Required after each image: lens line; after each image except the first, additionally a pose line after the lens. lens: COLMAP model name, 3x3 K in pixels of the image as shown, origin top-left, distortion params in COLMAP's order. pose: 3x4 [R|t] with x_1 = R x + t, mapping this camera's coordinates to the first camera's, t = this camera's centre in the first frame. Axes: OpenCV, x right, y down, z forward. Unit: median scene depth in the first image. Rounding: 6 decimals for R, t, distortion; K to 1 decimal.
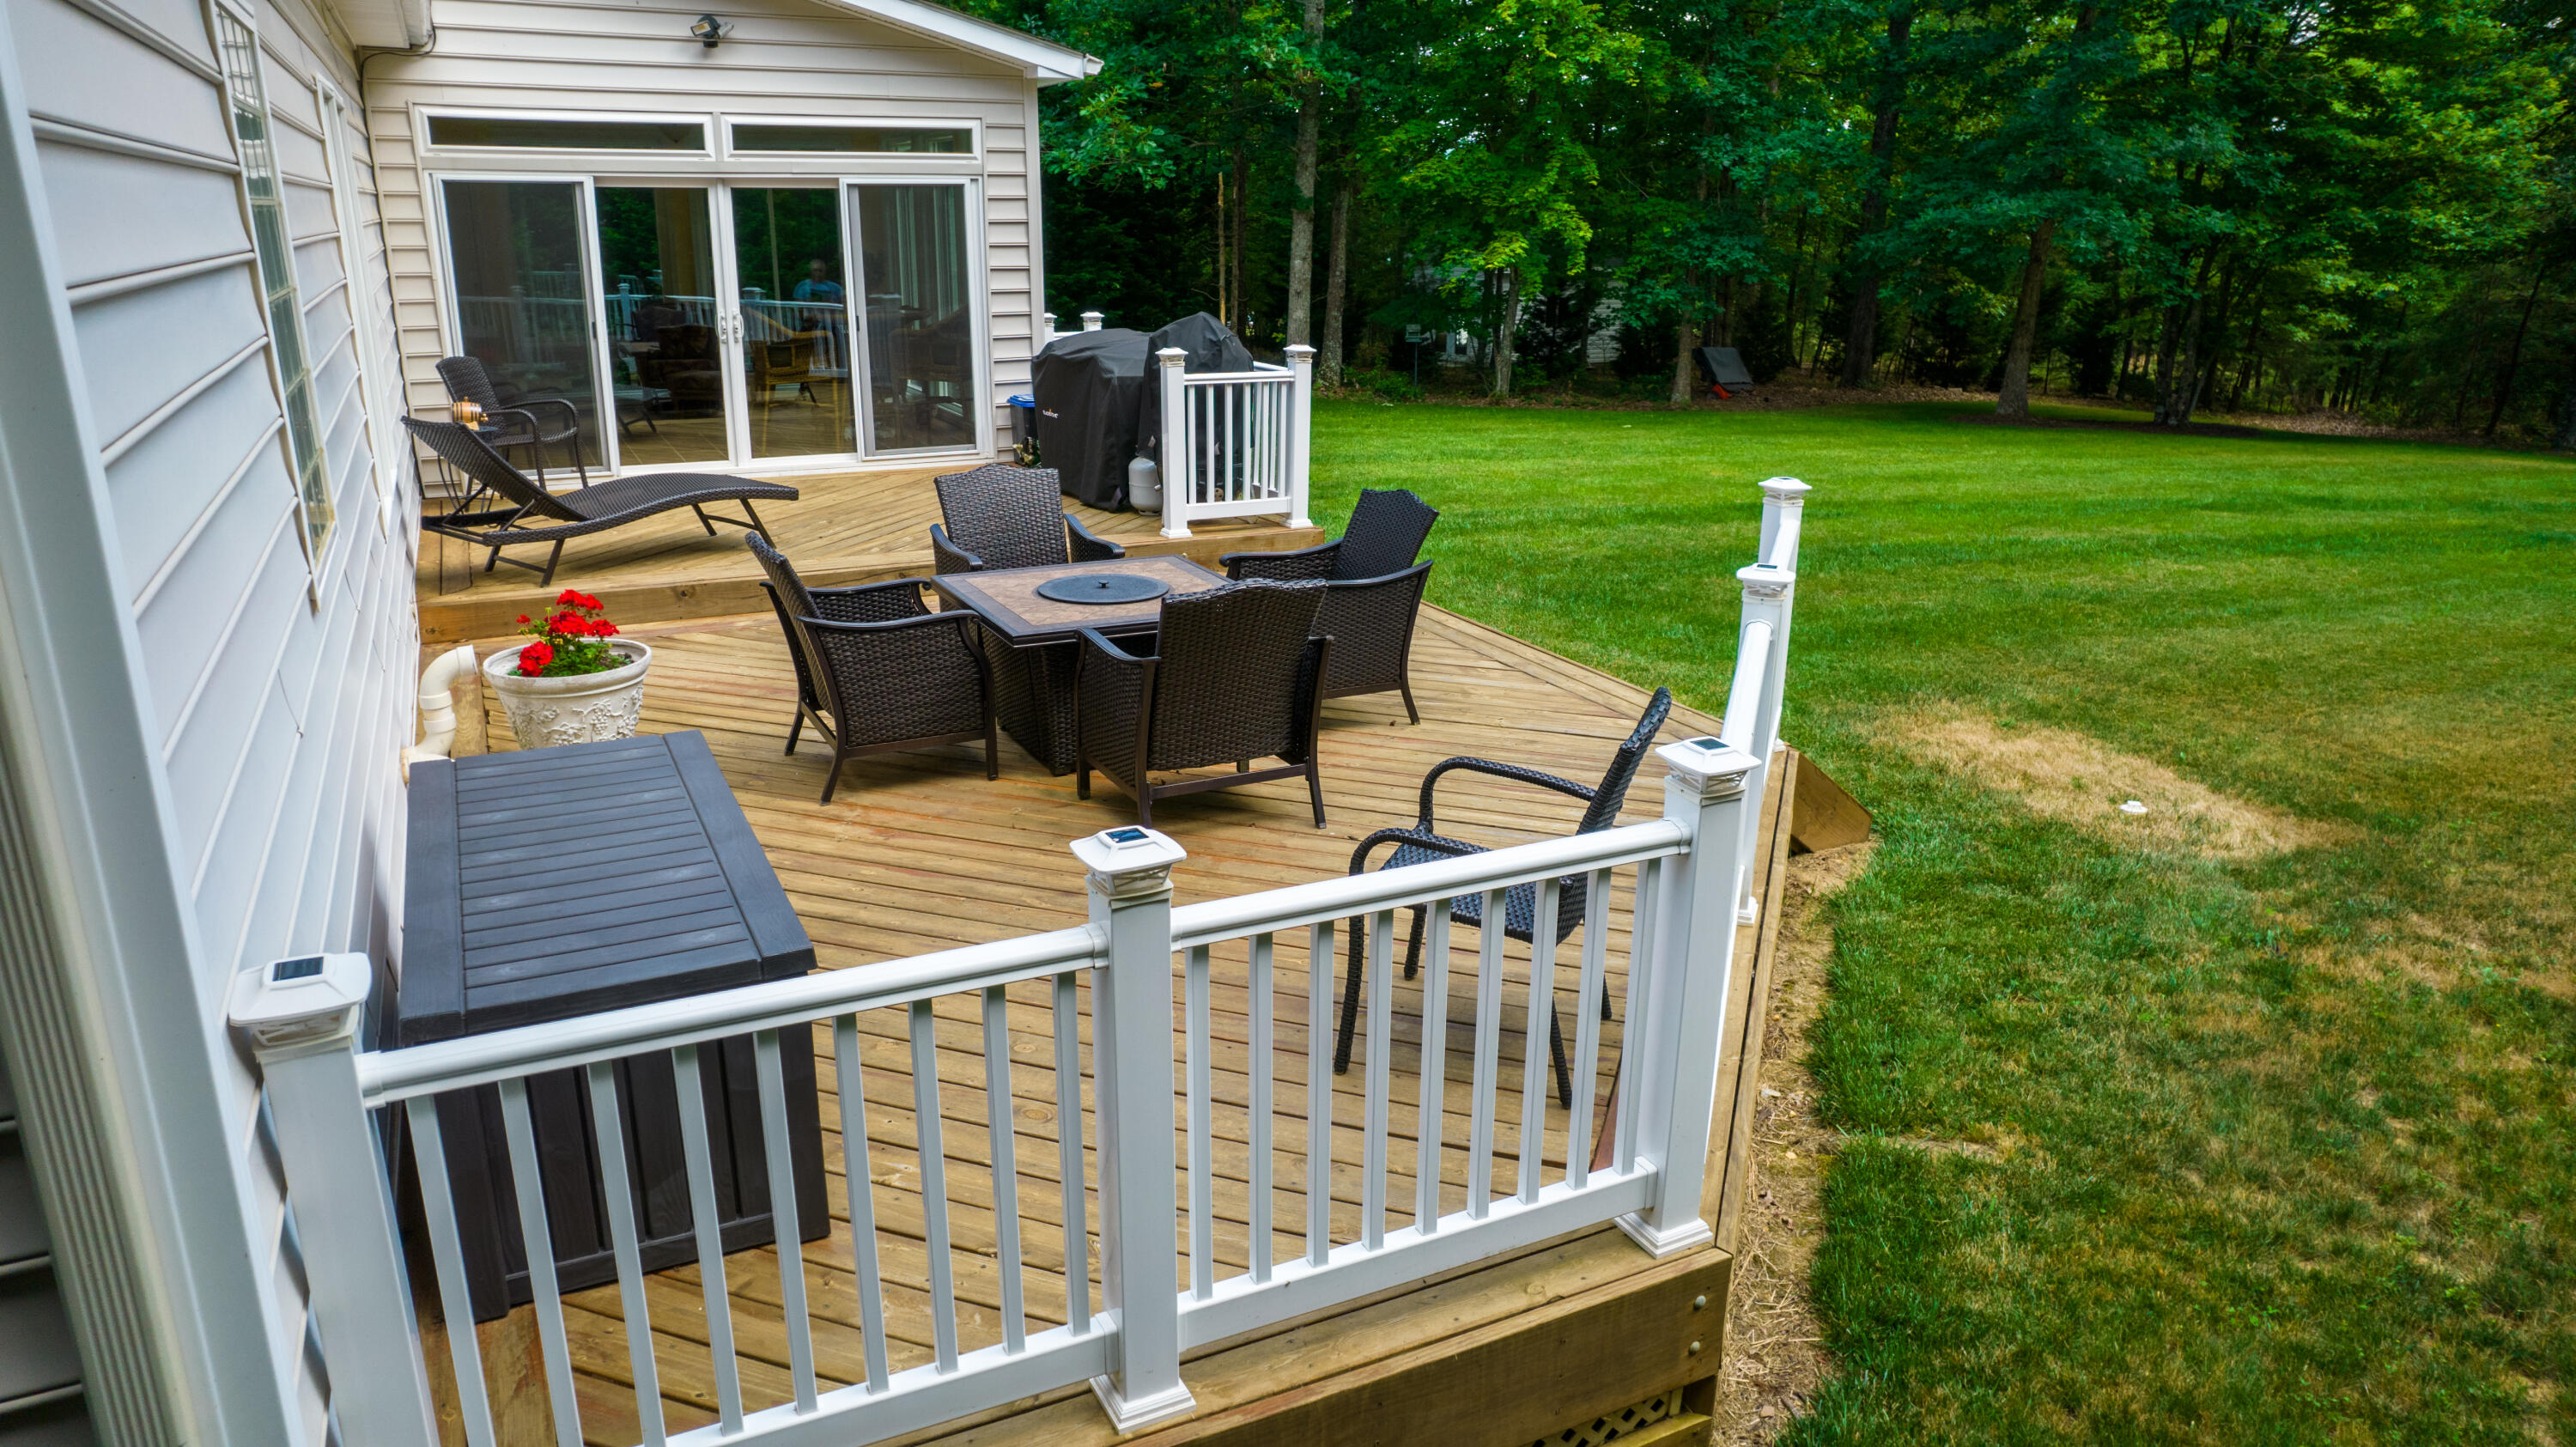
lens RADIAL K [[1641.1, 0, 1300.2], [0, 1641.1, 723.6], [0, 0, 1]] dist [-0.057801, 0.046959]
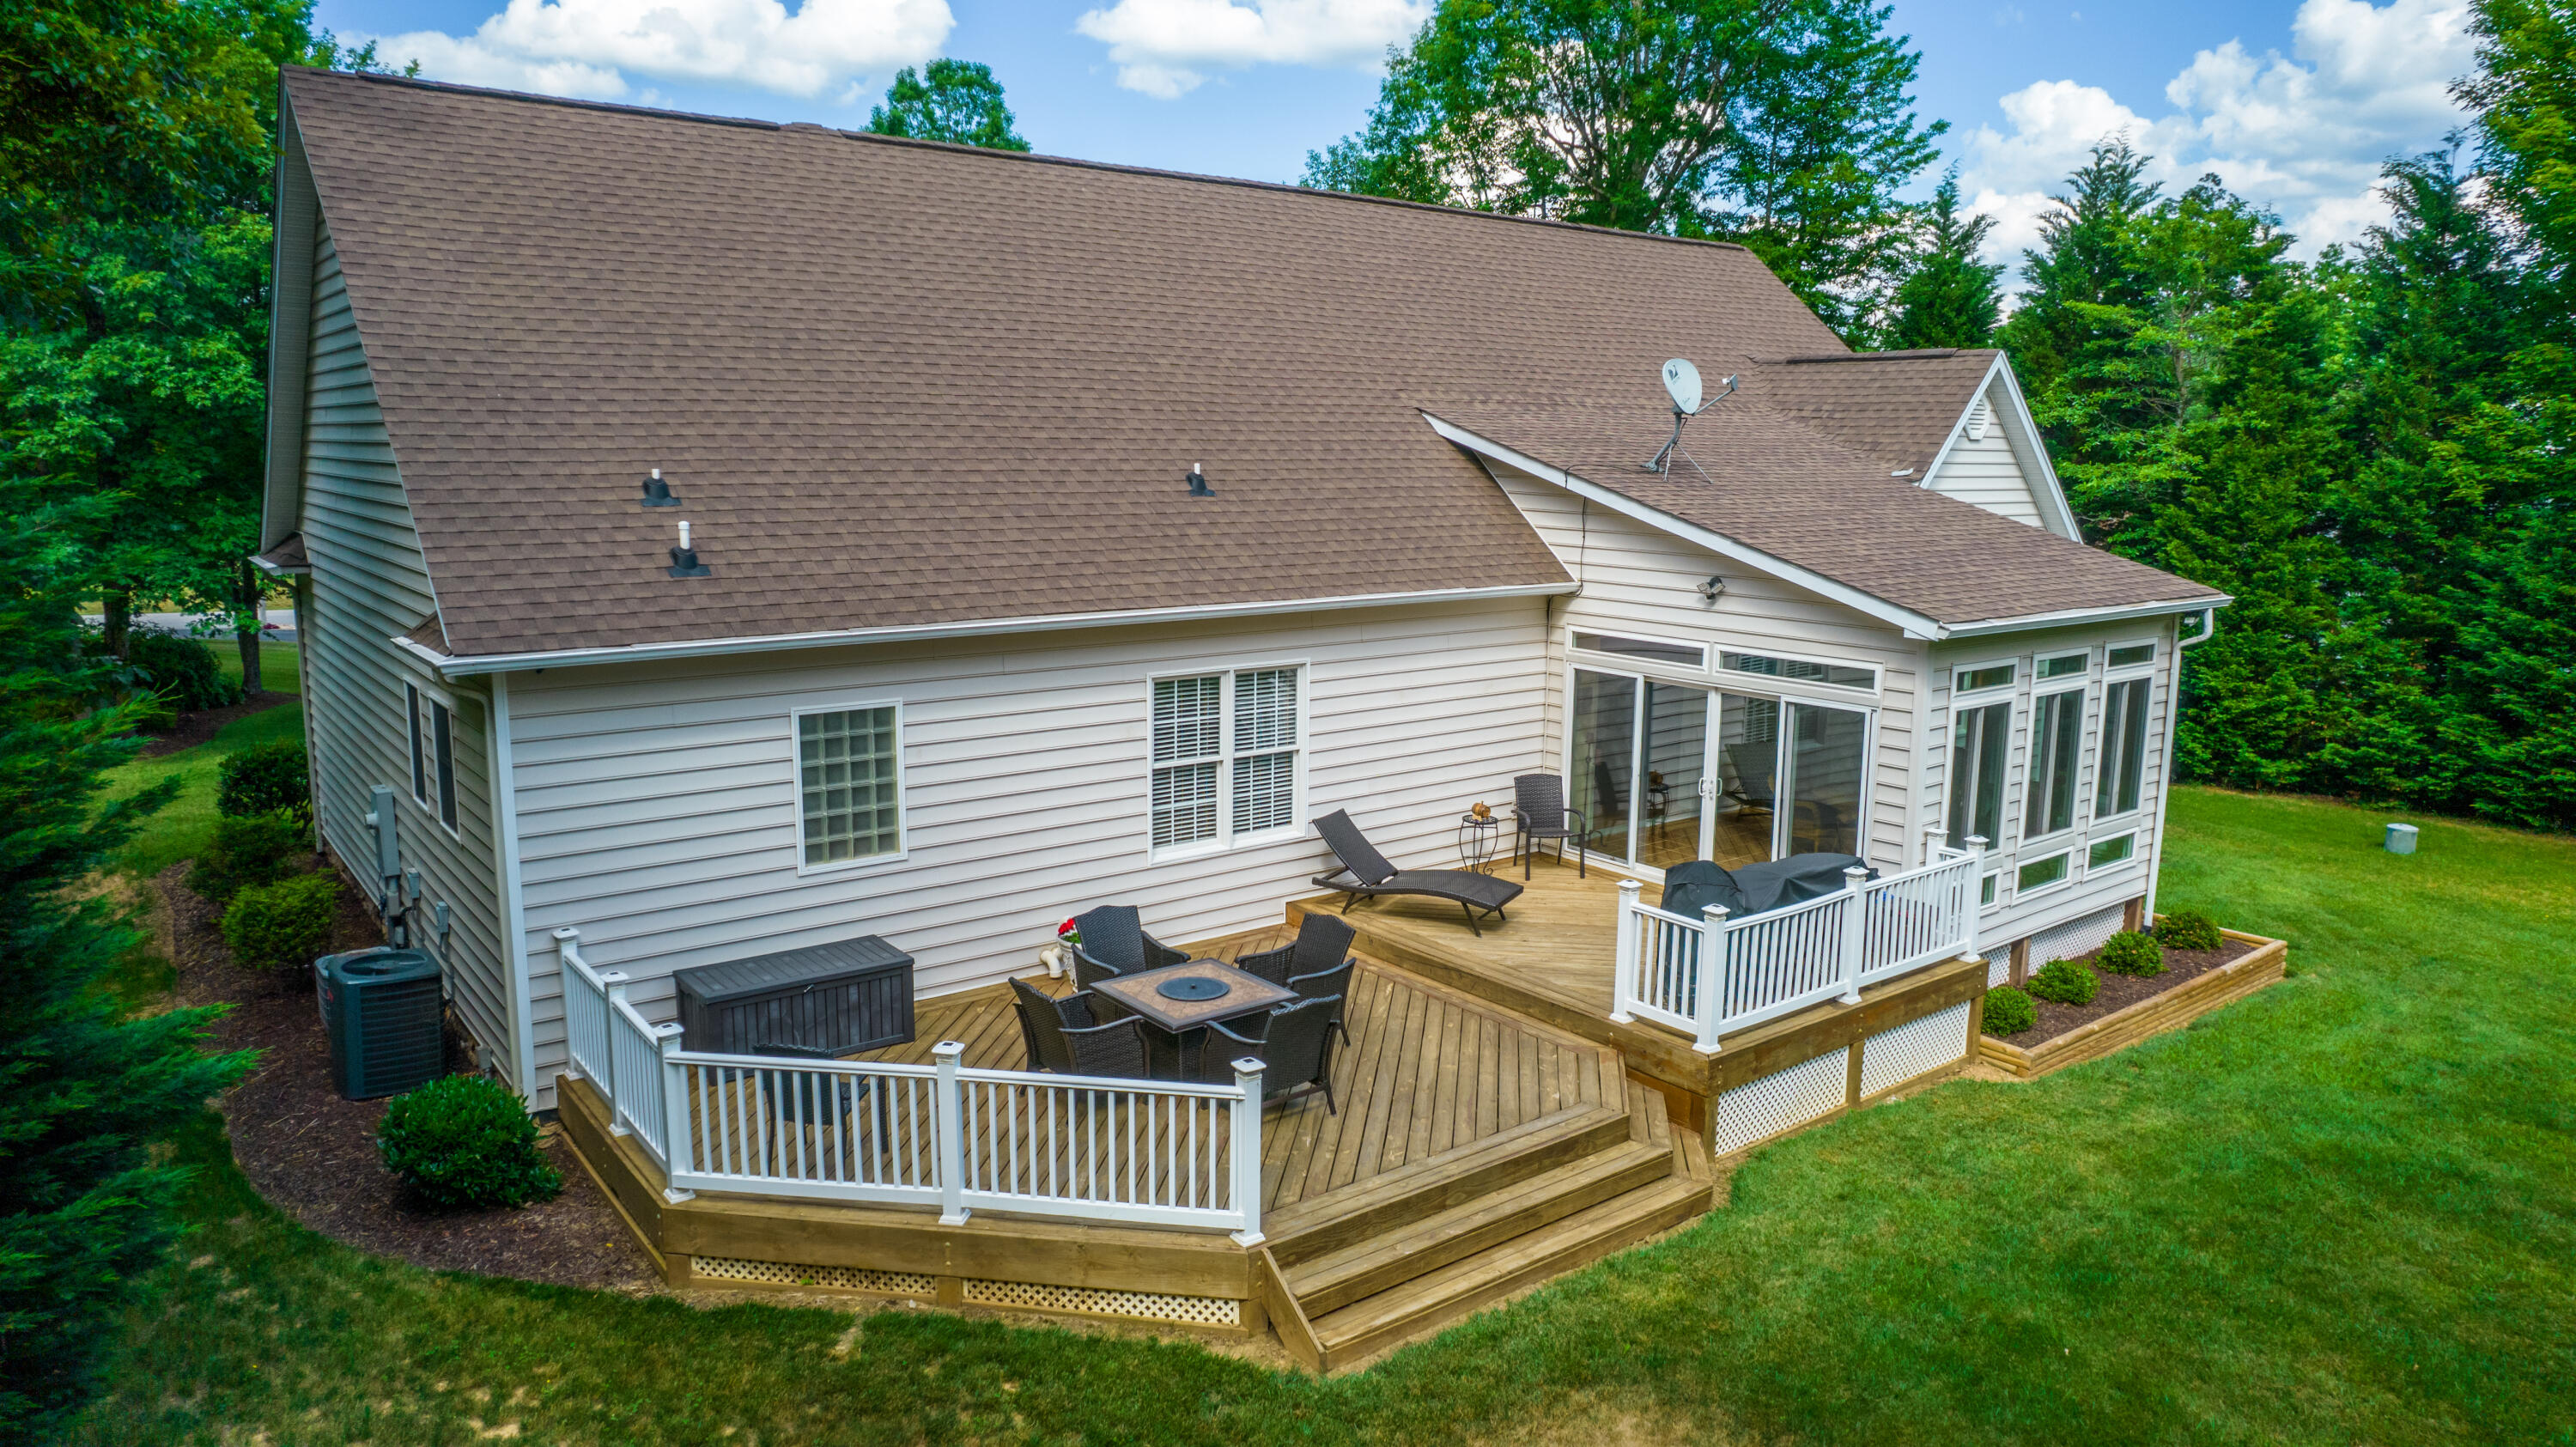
lens RADIAL K [[1641.1, 0, 1304.8], [0, 1641.1, 709.9], [0, 0, 1]] dist [-0.057801, 0.046959]
pose [[0.189573, 0.160477, -0.968664, 0.972904], [-0.299313, 0.949042, 0.098648, -0.355780], [0.935133, 0.271233, 0.227945, 0.355817]]
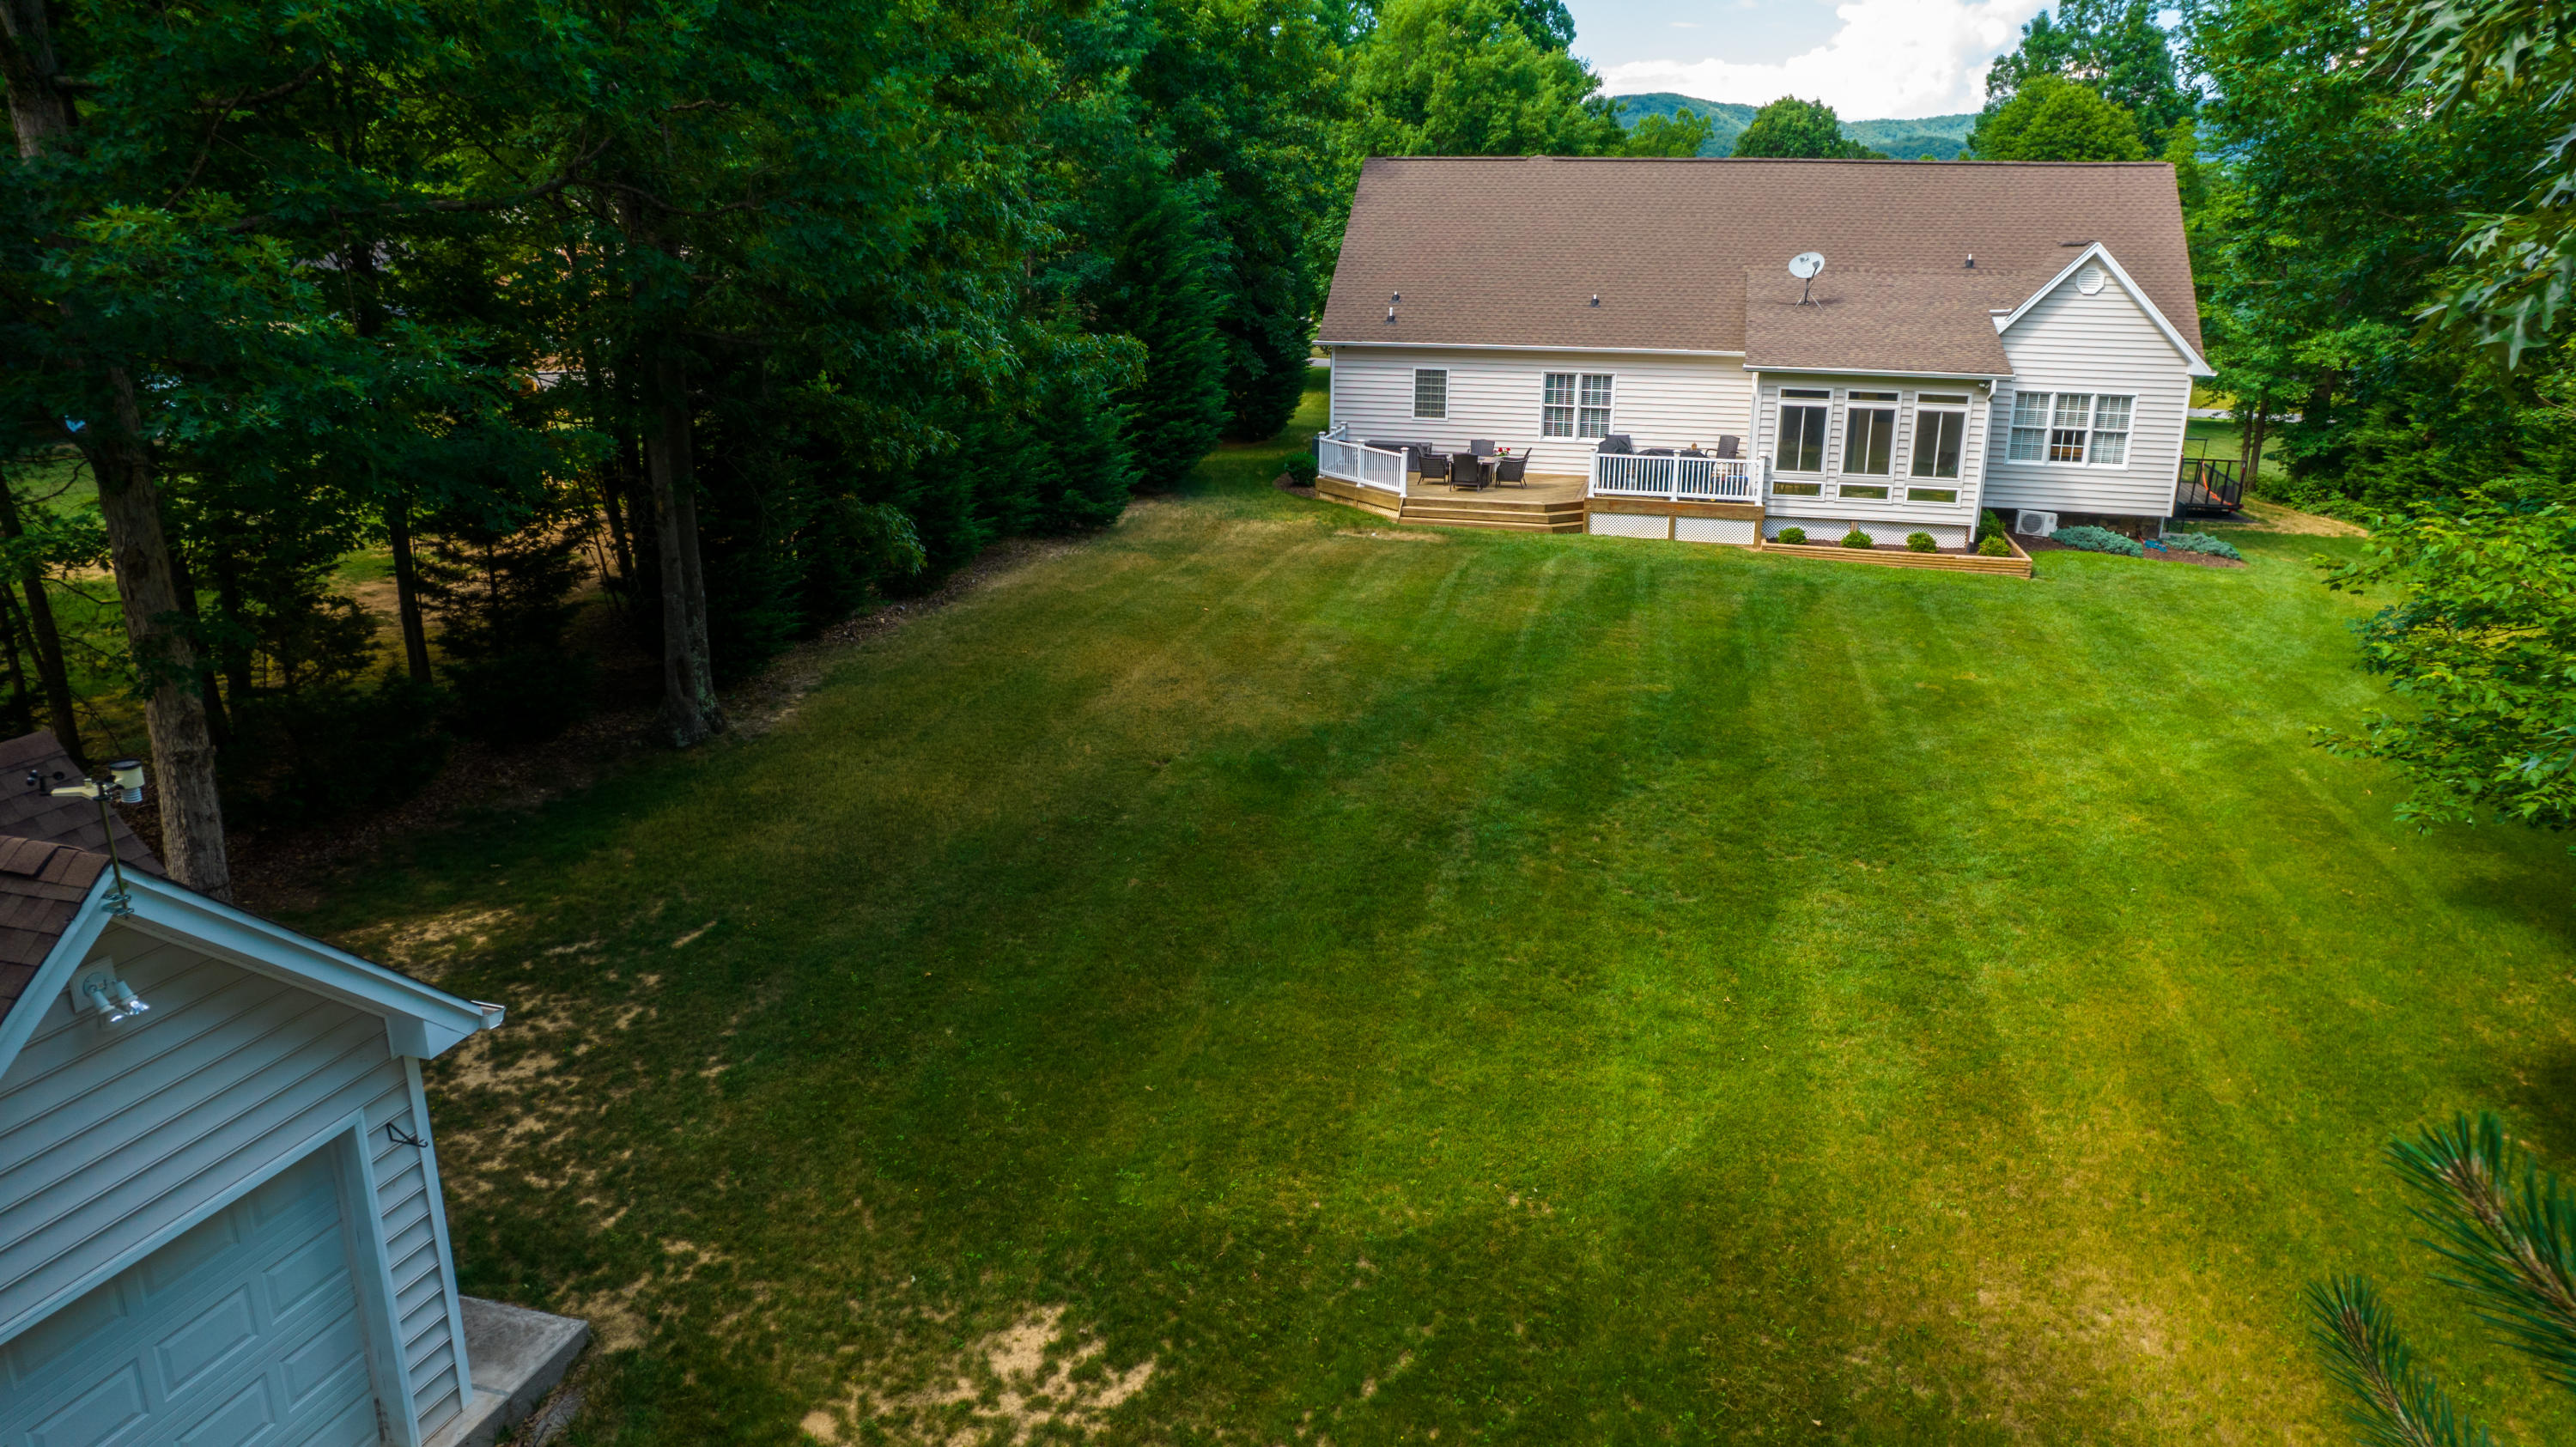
lens RADIAL K [[1641.1, 0, 1285.7], [0, 1641.1, 717.5], [0, 0, 1]] dist [-0.057801, 0.046959]
pose [[-0.660347, 0.200716, -0.723640, 2.858598], [-0.233385, 0.861050, 0.451801, -1.066801], [0.713774, 0.467232, -0.521748, 2.391781]]
